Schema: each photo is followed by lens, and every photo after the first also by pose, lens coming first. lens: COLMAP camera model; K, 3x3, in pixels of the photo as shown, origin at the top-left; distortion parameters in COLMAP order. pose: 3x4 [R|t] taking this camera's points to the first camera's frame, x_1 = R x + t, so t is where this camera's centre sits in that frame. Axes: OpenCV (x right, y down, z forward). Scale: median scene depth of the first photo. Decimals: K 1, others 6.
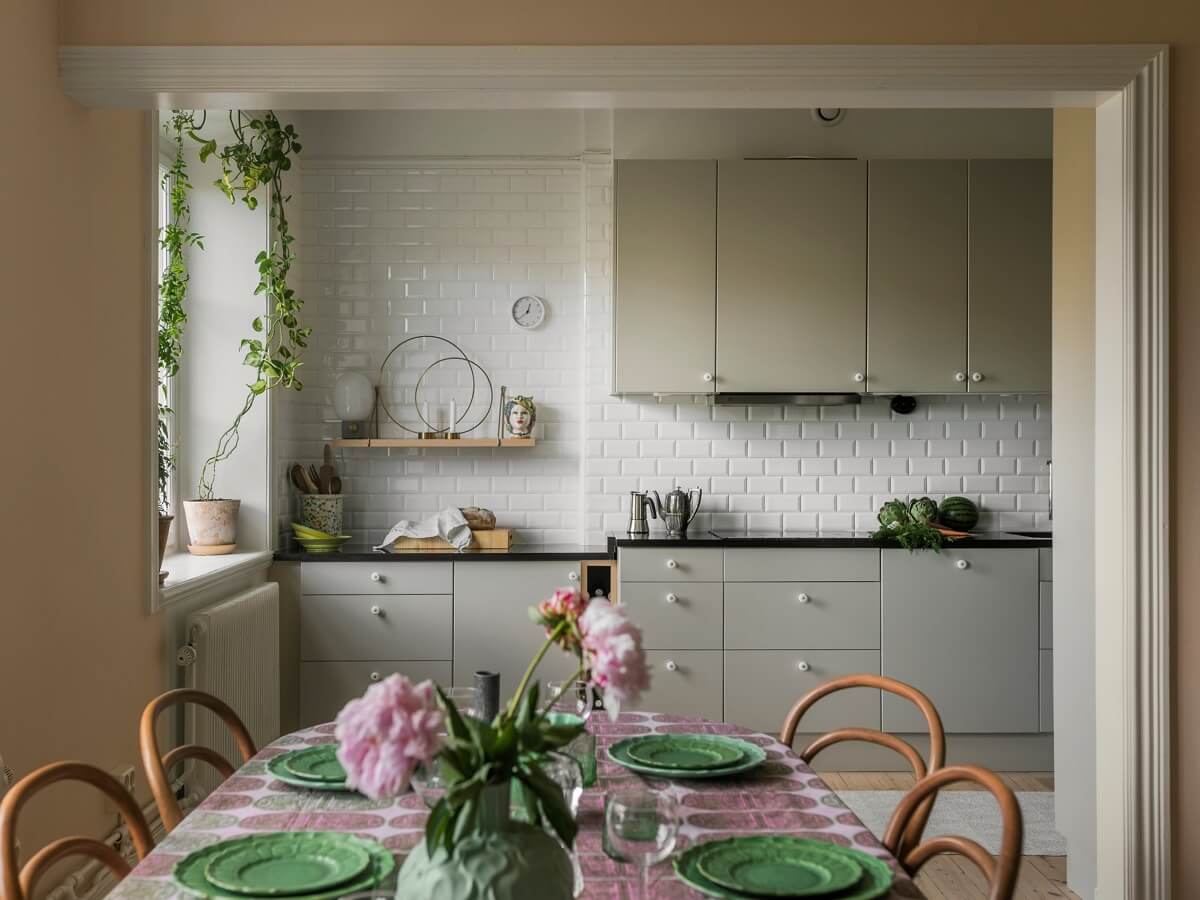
lens RADIAL K [[1245.3, 0, 600.0], [0, 1245.3, 450.0], [0, 0, 1]] dist [0.009793, 0.013015]
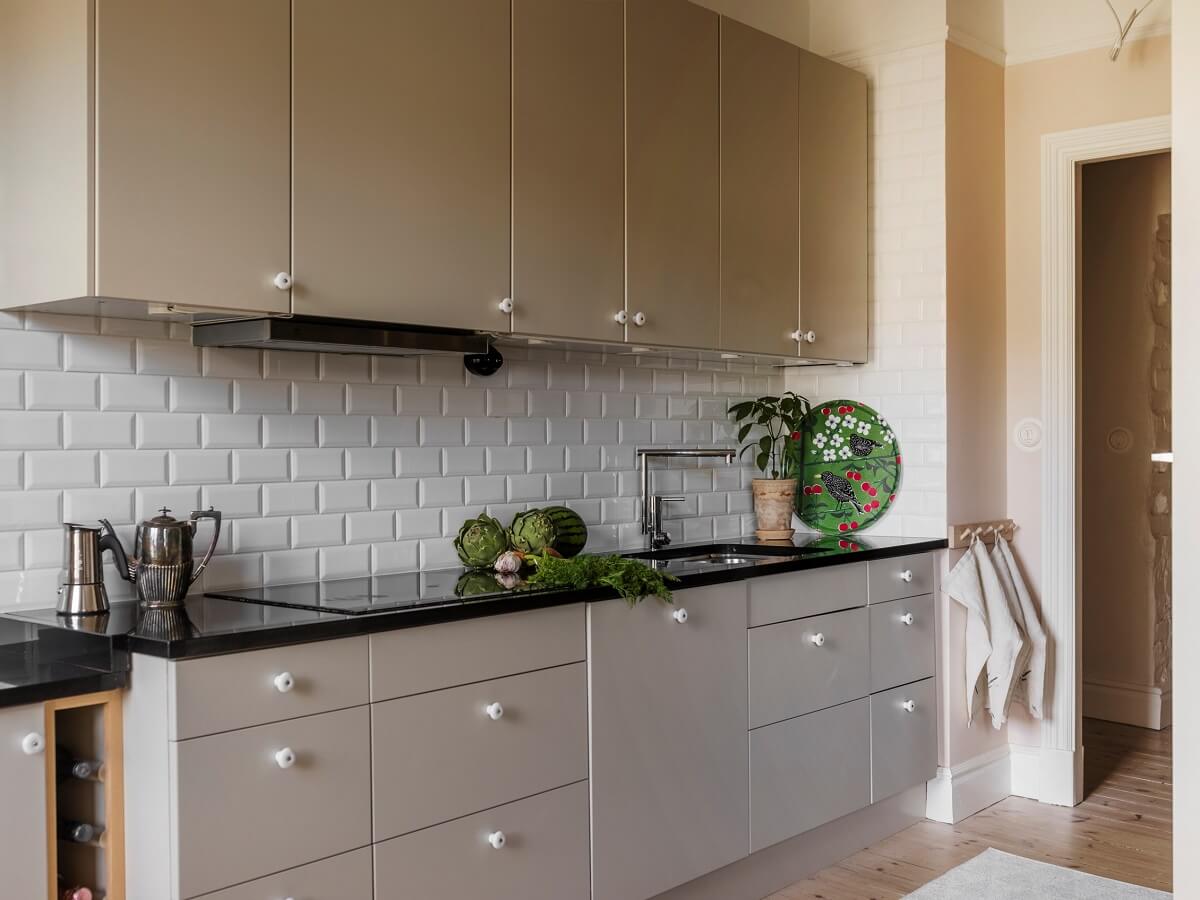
lens RADIAL K [[1245.3, 0, 600.0], [0, 1245.3, 450.0], [0, 0, 1]] dist [0.009793, 0.013015]
pose [[0.684216, -0.006877, 0.729247, -0.174704], [0.004177, 0.999976, 0.005512, 0.004596], [-0.729267, -0.000725, 0.684228, 0.545805]]
